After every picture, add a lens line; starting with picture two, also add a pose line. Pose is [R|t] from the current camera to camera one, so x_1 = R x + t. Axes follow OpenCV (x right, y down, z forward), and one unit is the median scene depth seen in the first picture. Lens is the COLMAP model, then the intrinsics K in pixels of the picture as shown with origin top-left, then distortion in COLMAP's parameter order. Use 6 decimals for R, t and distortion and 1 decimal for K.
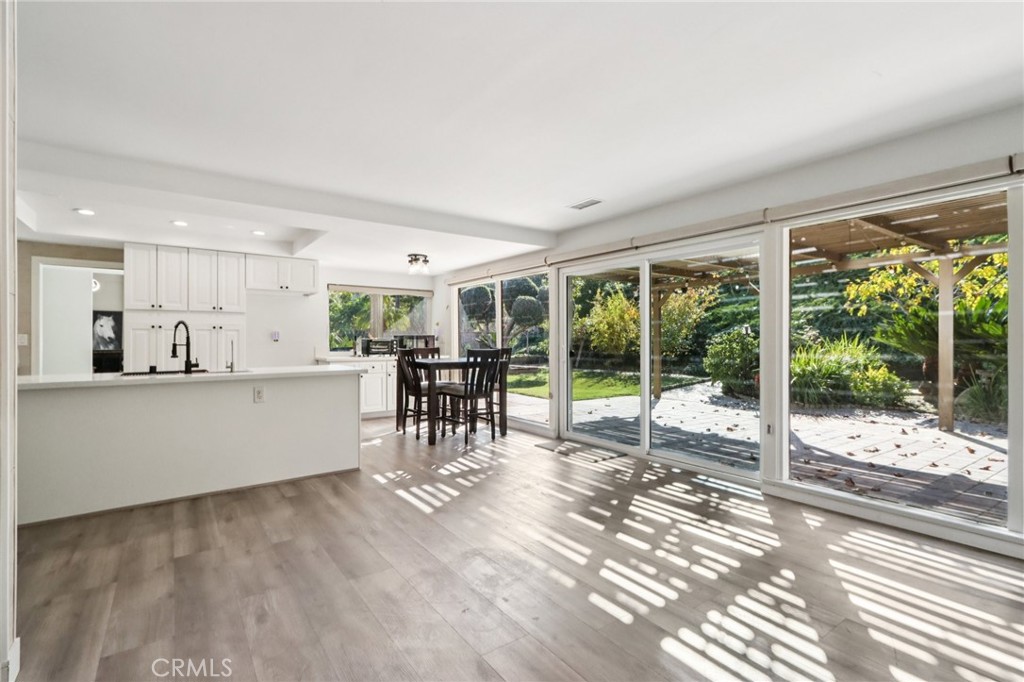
lens RADIAL K [[483.9, 0, 512.0], [0, 483.9, 341.0], [0, 0, 1]] dist [0.003139, 0.000053]
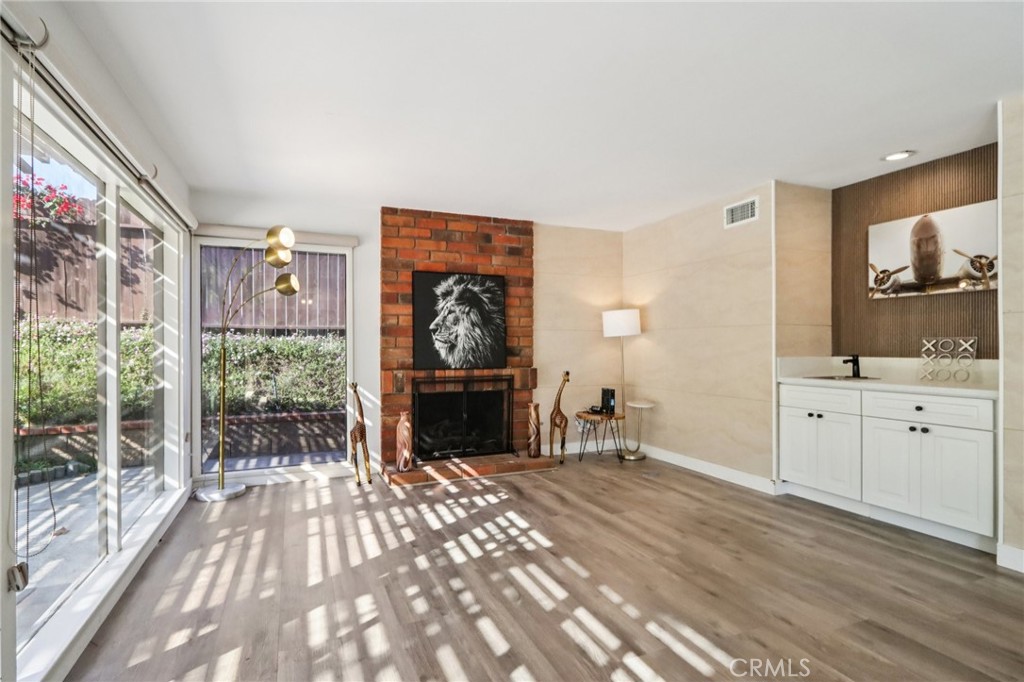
lens RADIAL K [[495.5, 0, 516.1], [0, 495.5, 341.8], [0, 0, 1]] dist [-0.002896, -0.000654]
pose [[-0.981813, 0.003890, 0.189809, 0.061722], [0.002690, 0.999975, -0.006581, 0.000286], [-0.189830, -0.005951, -0.981799, 1.230525]]
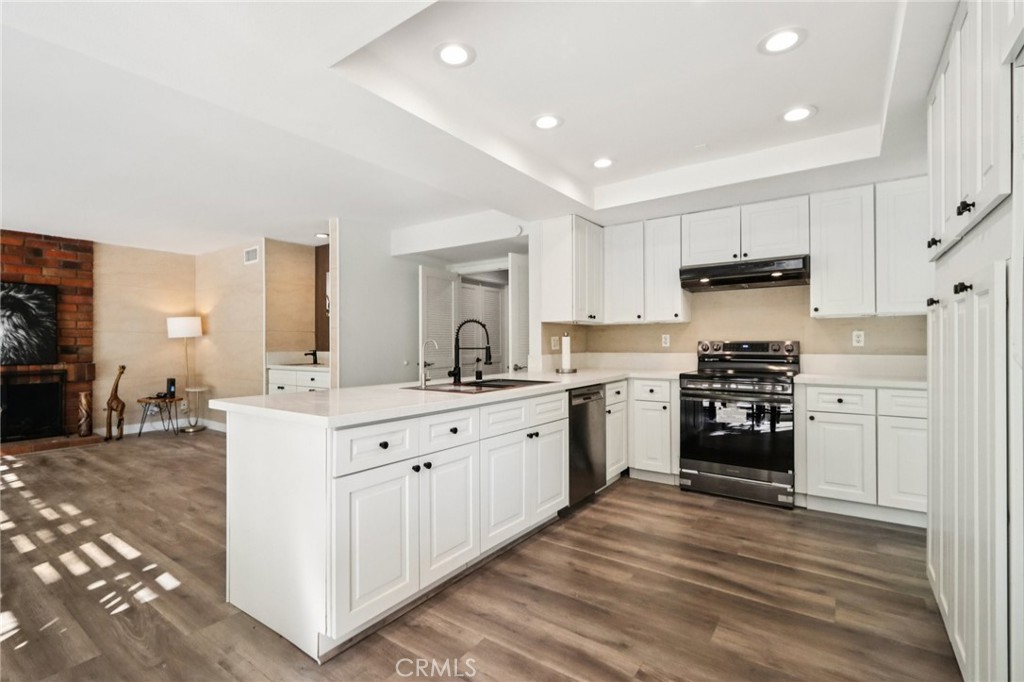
lens RADIAL K [[465.0, 0, 512.0], [0, 465.0, 341.0], [0, 0, 1]] dist [-0.000713, -0.000136]
pose [[-0.942979, 0.001188, -0.332849, -0.518238], [0.002725, 0.999988, -0.004152, -0.000522], [0.332840, -0.004822, -0.942971, 1.789082]]
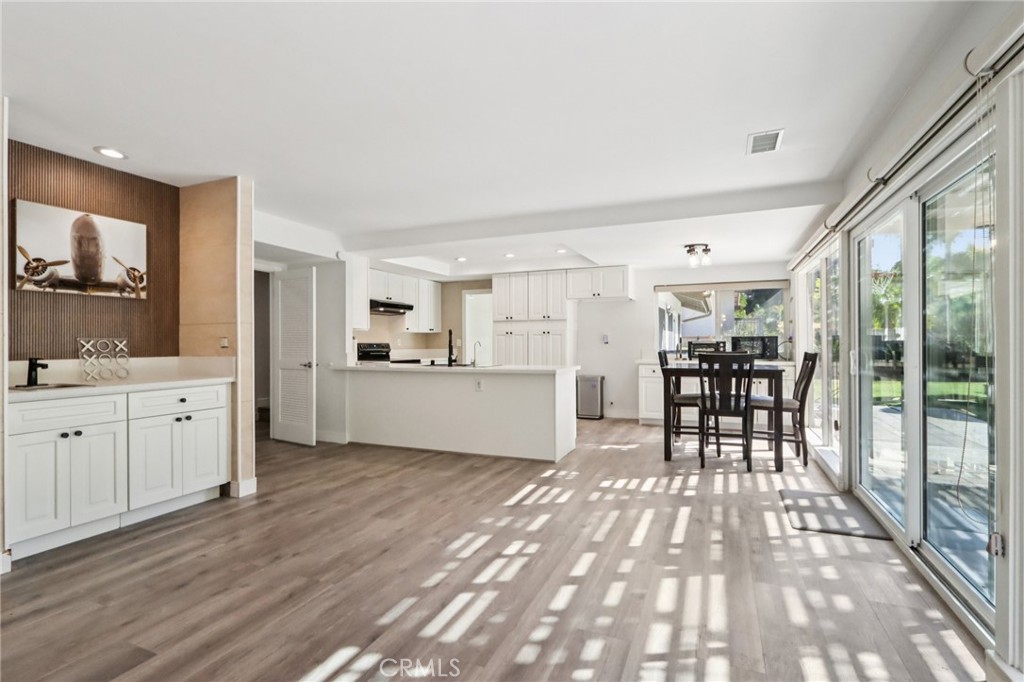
lens RADIAL K [[499.5, 0, 483.0], [0, 499.5, 342.6], [0, 0, 1]] dist [0.012289, -0.000279]
pose [[0.494049, -0.002009, -0.869432, 0.654395], [0.001392, 0.999998, -0.001520, -0.000858], [0.869433, -0.000459, 0.494051, 0.354203]]
